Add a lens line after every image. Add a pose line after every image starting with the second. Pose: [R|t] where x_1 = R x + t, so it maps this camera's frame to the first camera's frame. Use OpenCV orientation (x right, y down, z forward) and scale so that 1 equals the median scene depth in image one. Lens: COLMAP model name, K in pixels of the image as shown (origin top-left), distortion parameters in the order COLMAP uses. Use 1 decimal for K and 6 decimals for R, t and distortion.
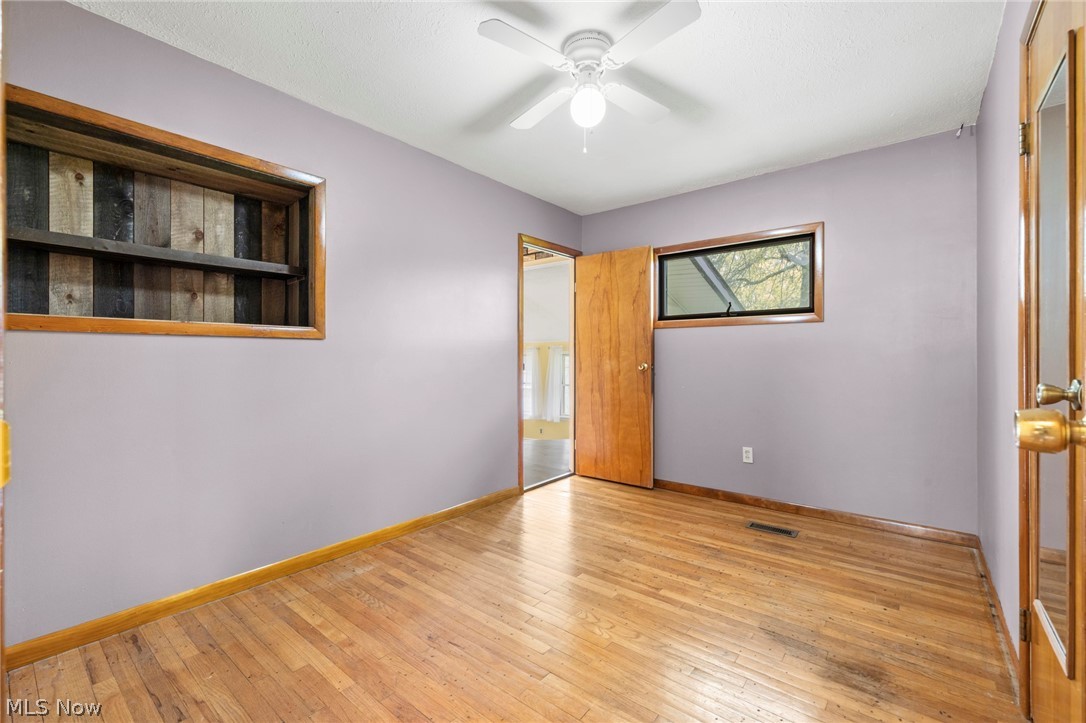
lens RADIAL K [[450.4, 0, 543.0], [0, 450.4, 361.5], [0, 0, 1]] dist [-0.002420, -0.000386]
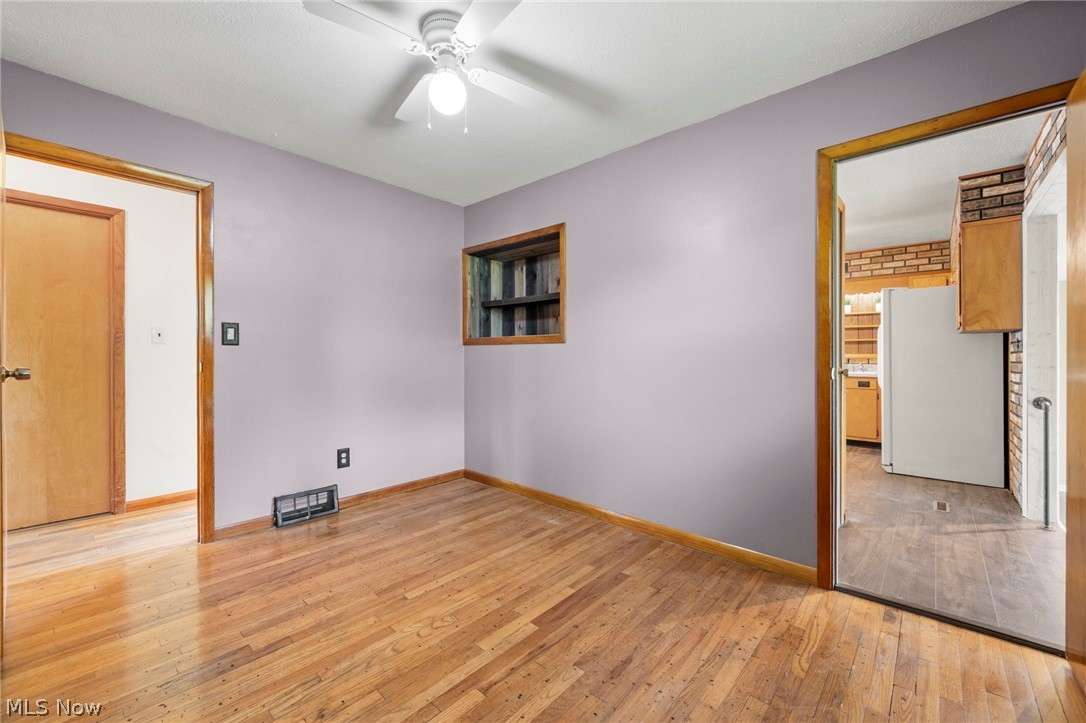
lens RADIAL K [[434.0, 0, 543.0], [0, 434.0, 361.5], [0, 0, 1]] dist [-0.001033, -0.000174]
pose [[-0.036110, 0.010931, -0.999288, 0.913266], [-0.016533, 0.999797, 0.011534, -0.006685], [0.999211, 0.016938, -0.035922, 1.107843]]
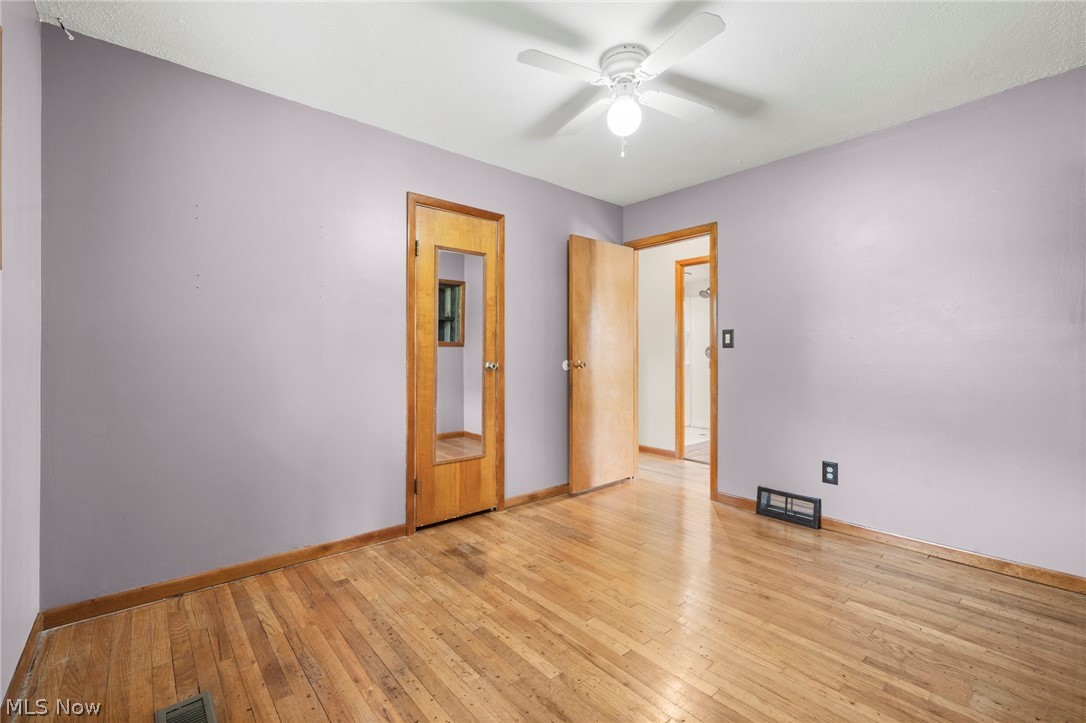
lens RADIAL K [[476.6, 0, 543.0], [0, 476.6, 361.5], [0, 0, 1]] dist [-0.001782, -0.000670]
pose [[-0.984862, -0.002480, 0.173320, 0.087745], [0.002363, 0.999613, 0.027734, -0.023345], [-0.173321, 0.027724, -0.984475, 1.900423]]
